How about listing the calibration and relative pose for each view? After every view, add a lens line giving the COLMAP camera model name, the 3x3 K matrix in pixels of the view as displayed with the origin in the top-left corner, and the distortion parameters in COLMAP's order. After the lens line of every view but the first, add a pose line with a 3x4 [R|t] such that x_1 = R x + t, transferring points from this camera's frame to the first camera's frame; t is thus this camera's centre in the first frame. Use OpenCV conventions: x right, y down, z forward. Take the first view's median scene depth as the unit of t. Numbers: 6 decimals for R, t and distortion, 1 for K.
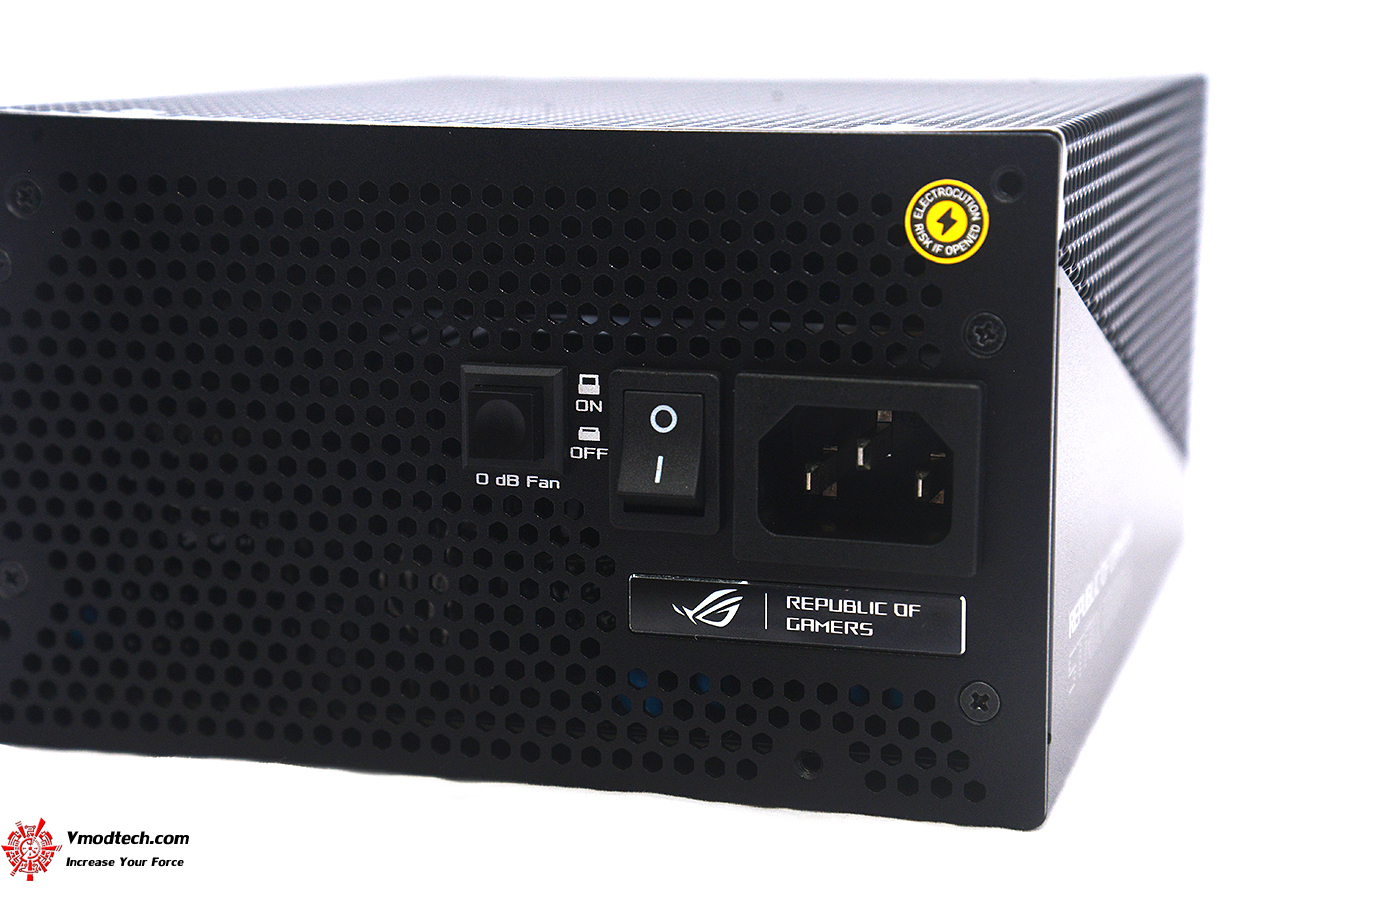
lens RADIAL K [[2841.0, 0, 689.0], [0, 2841.0, 460.0], [0, 0, 1]] dist [0.281444, 0.285862]
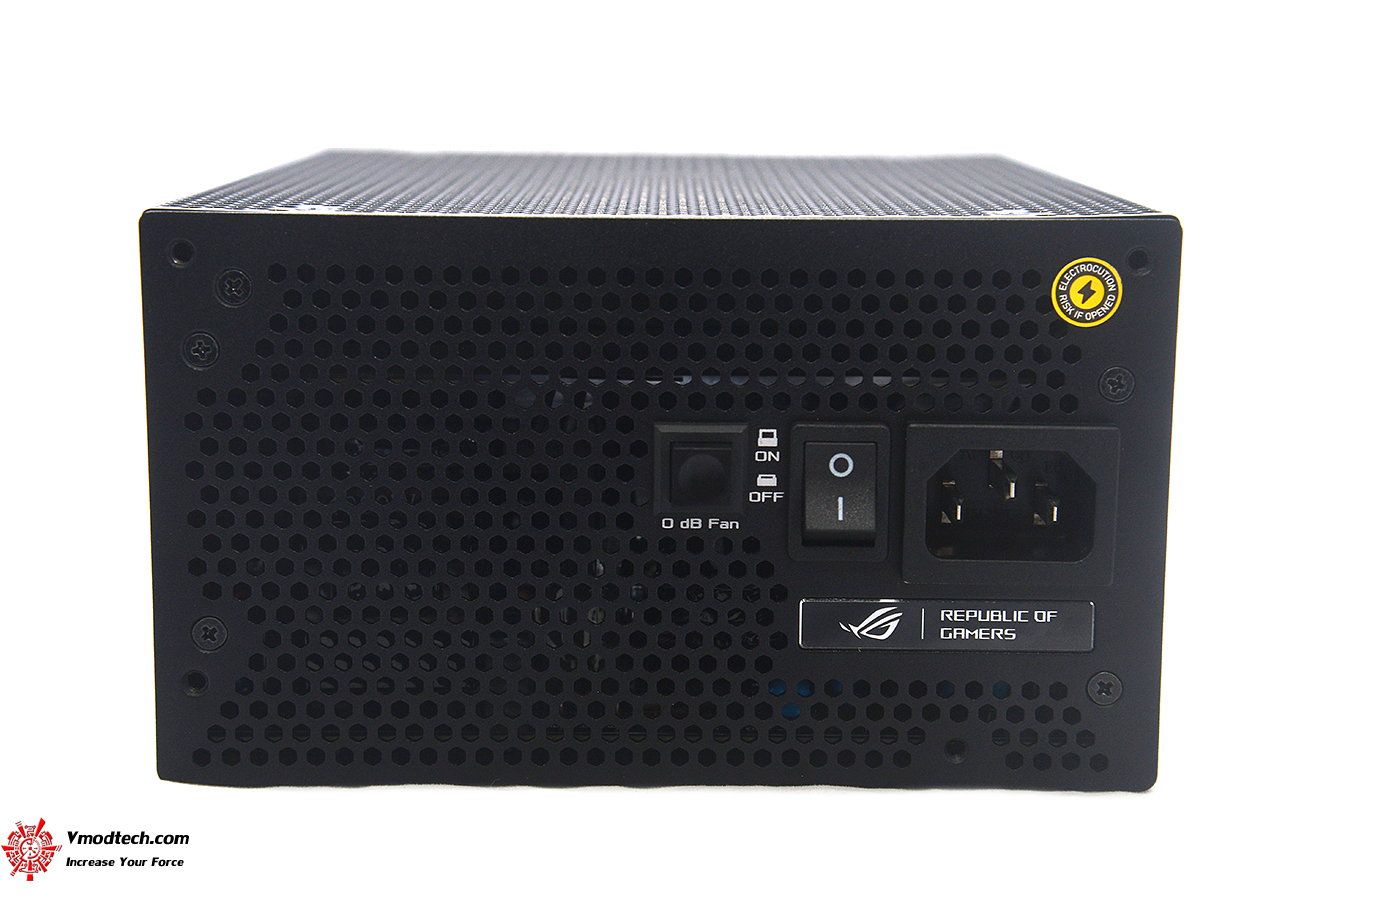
lens RADIAL K [[2312.1, 0, 689.0], [0, 2312.1, 460.0], [0, 0, 1]] dist [0.185842, 0.026684]
pose [[0.953300, -0.039465, 0.299436, -0.352559], [0.041722, 0.999129, -0.001144, -0.017946], [-0.299130, 0.013584, 0.954116, 0.108818]]
